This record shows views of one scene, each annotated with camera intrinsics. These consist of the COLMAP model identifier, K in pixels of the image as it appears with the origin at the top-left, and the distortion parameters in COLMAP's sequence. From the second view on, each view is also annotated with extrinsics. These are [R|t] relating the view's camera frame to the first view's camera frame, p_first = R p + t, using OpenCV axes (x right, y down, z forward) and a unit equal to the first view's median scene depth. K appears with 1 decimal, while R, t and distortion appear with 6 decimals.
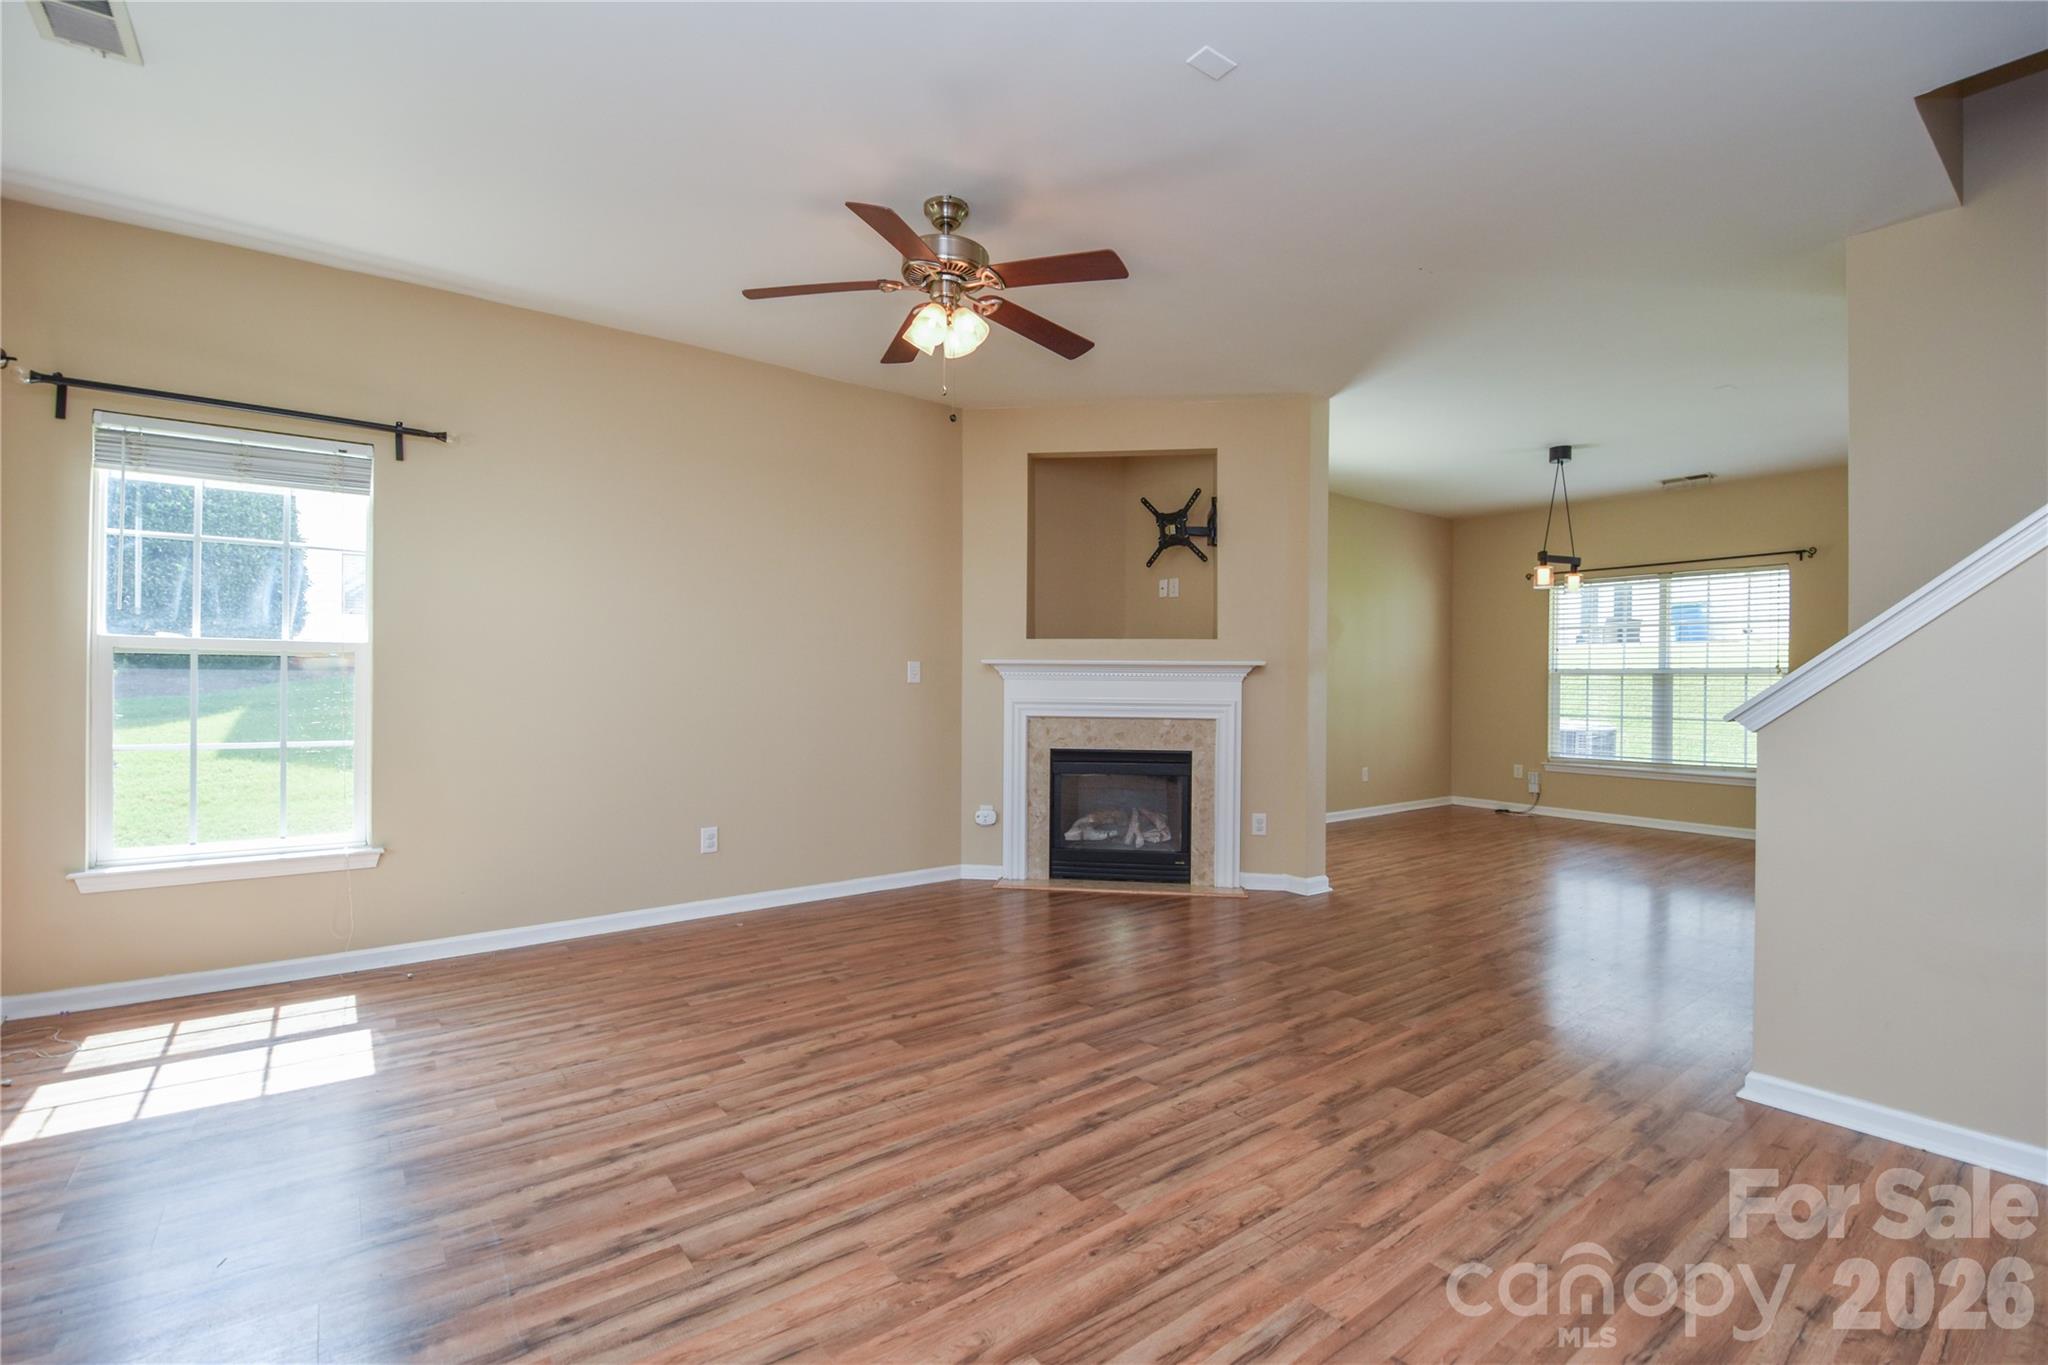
lens RADIAL K [[890.8, 0, 1024.0], [0, 890.8, 682.5], [0, 0, 1]] dist [0.000785, -0.014343]
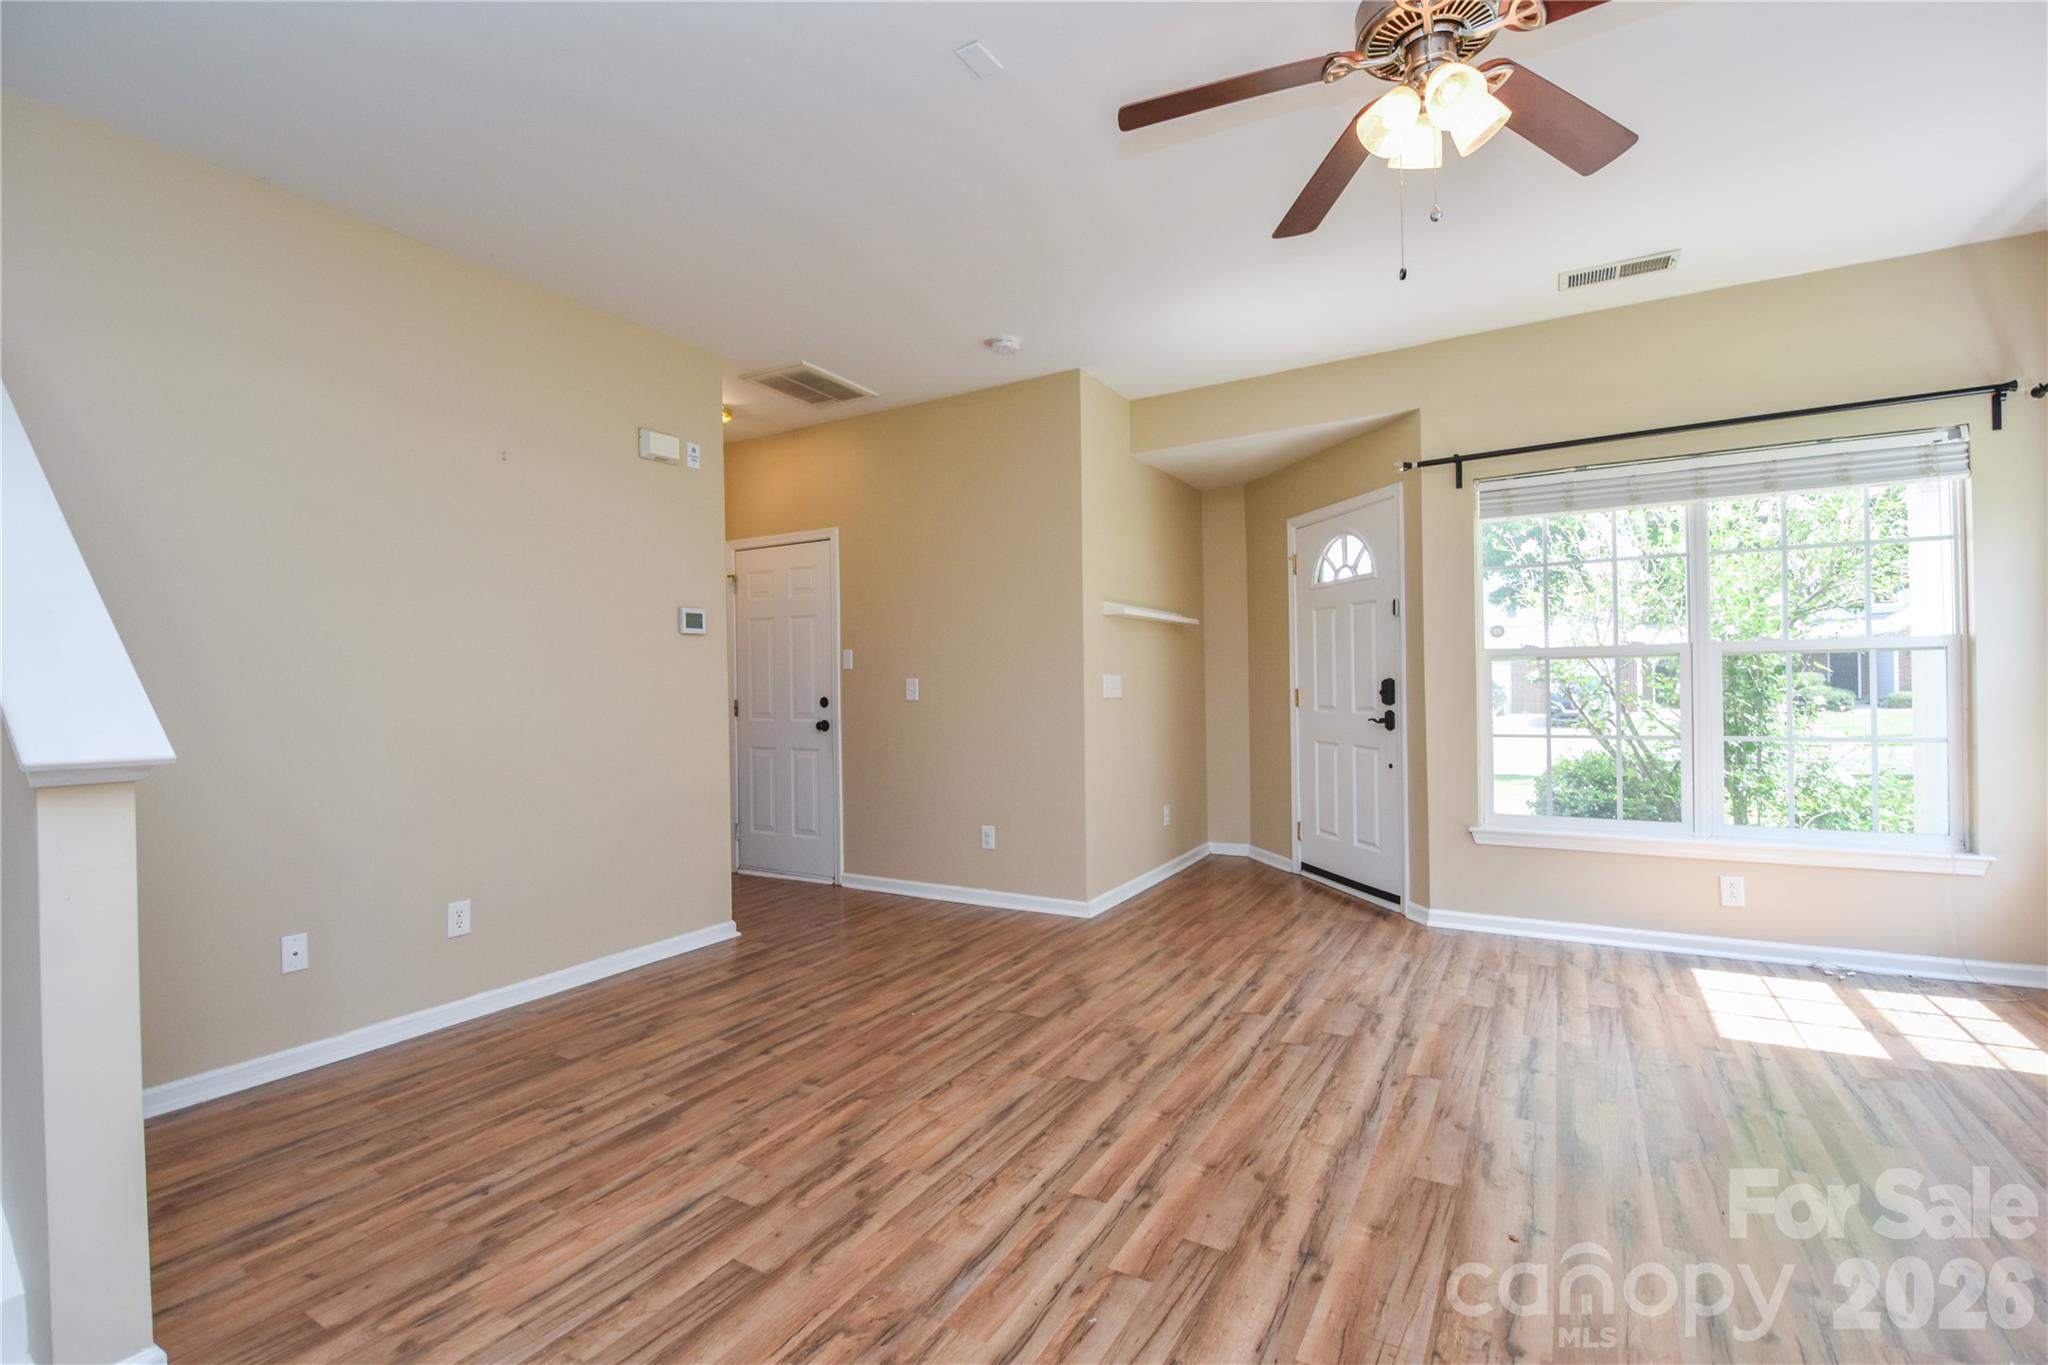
lens RADIAL K [[896.1, 0, 1033.0], [0, 896.1, 684.1], [0, 0, 1]] dist [0.011234, -0.018520]
pose [[-0.921449, 0.008273, -0.388410, 0.482710], [0.010710, 0.999934, -0.004111, 0.001506], [0.388351, -0.007948, -0.921477, 1.706062]]
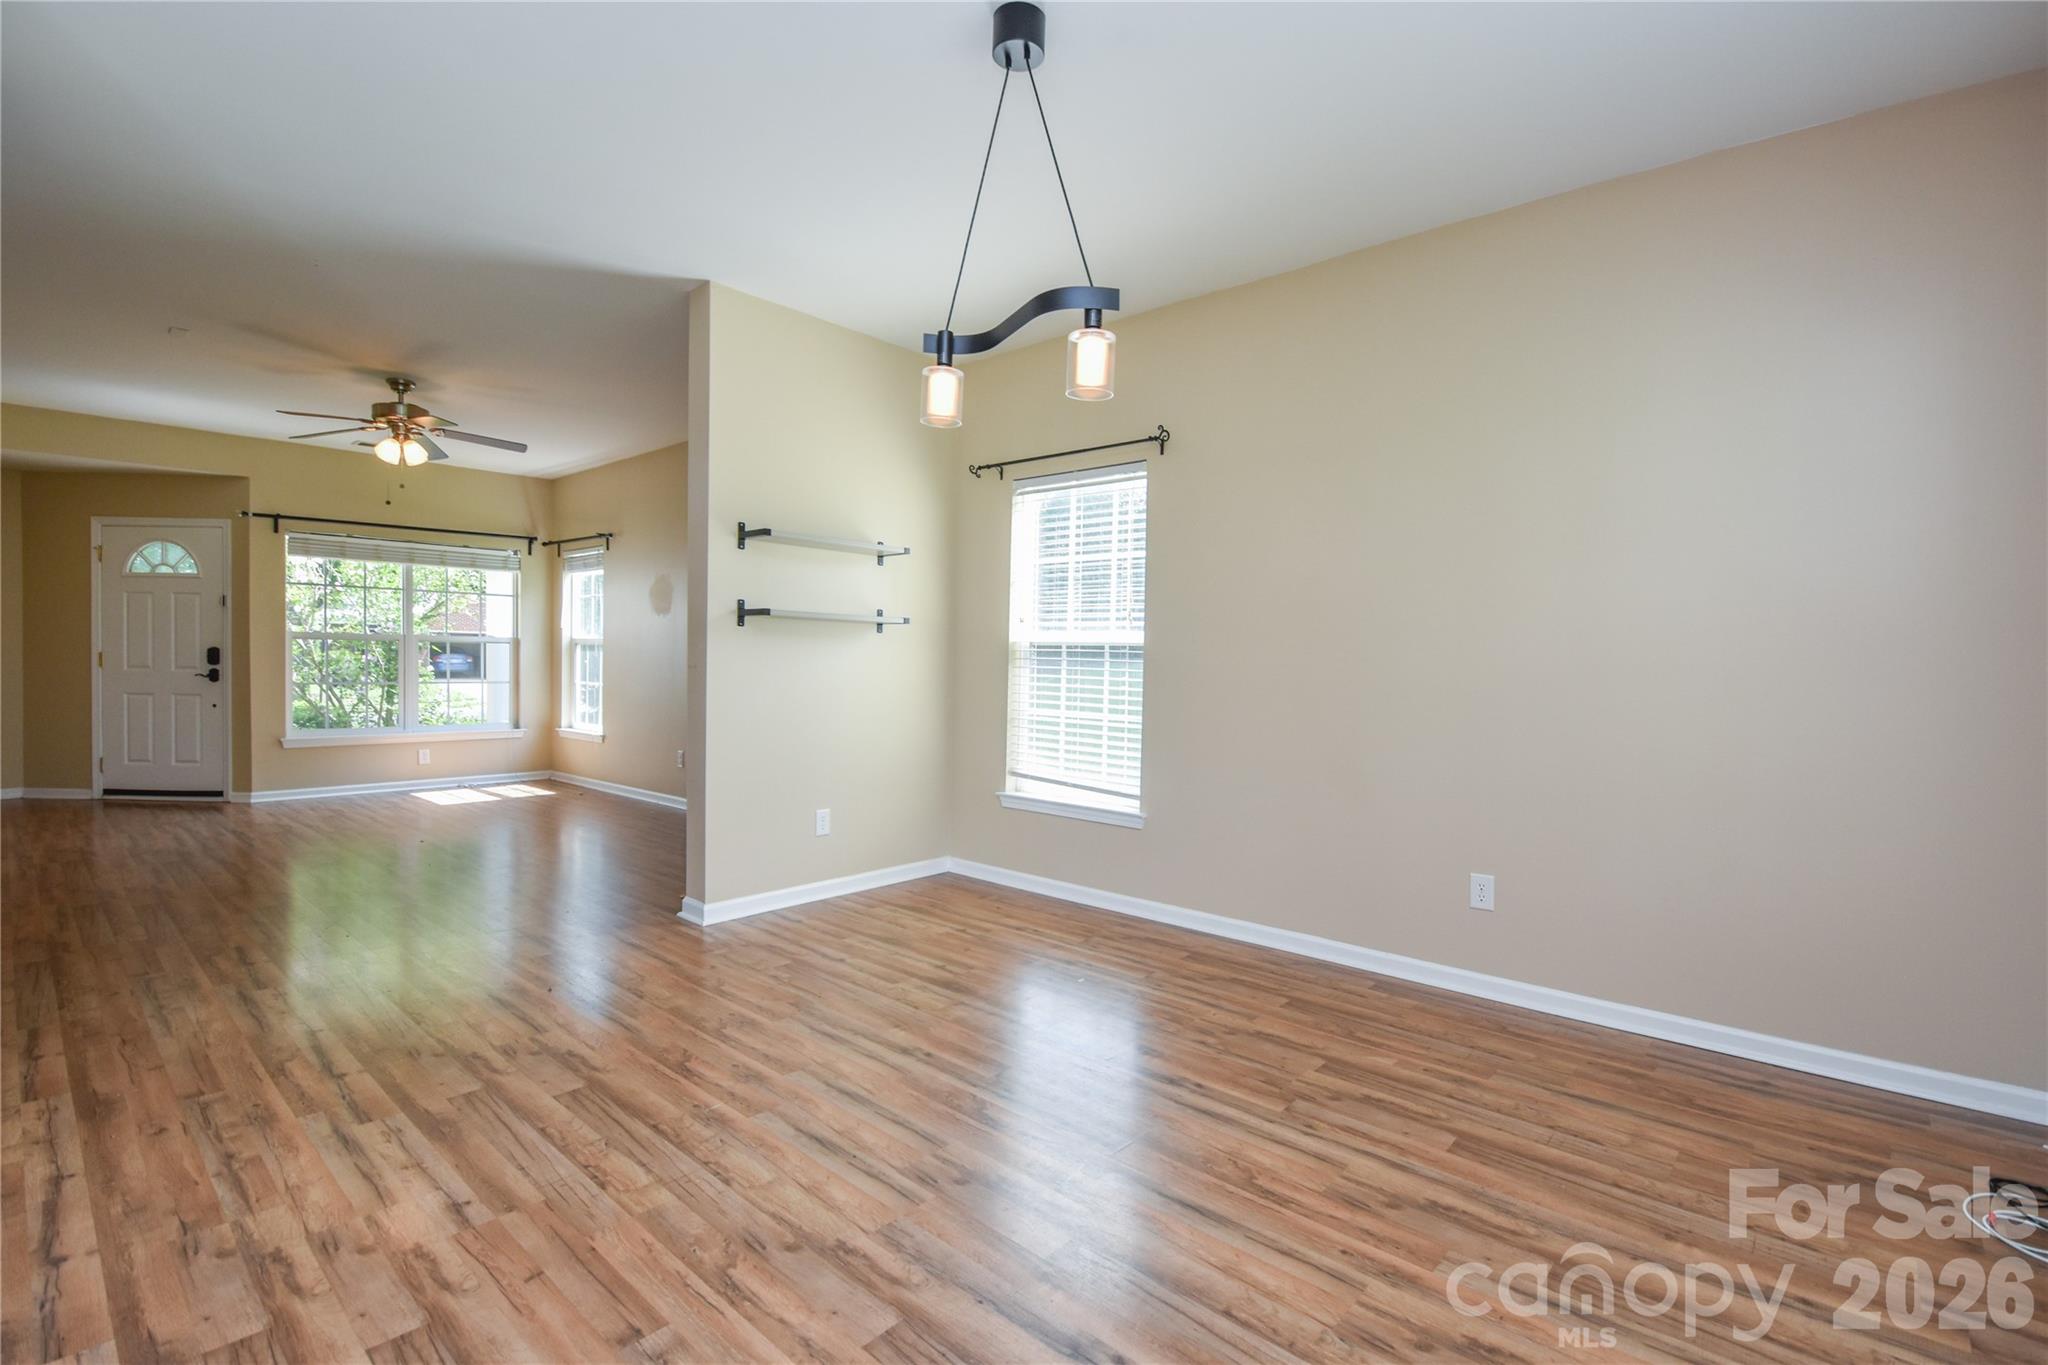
lens RADIAL K [[930.1, 0, 1022.0], [0, 930.1, 683.8], [0, 0, 1]] dist [0.015585, -0.020617]
pose [[0.191638, 0.020090, -0.981260, 2.295423], [-0.014923, 0.999735, 0.017554, 0.014904], [0.981352, 0.011279, 0.191887, 2.160504]]
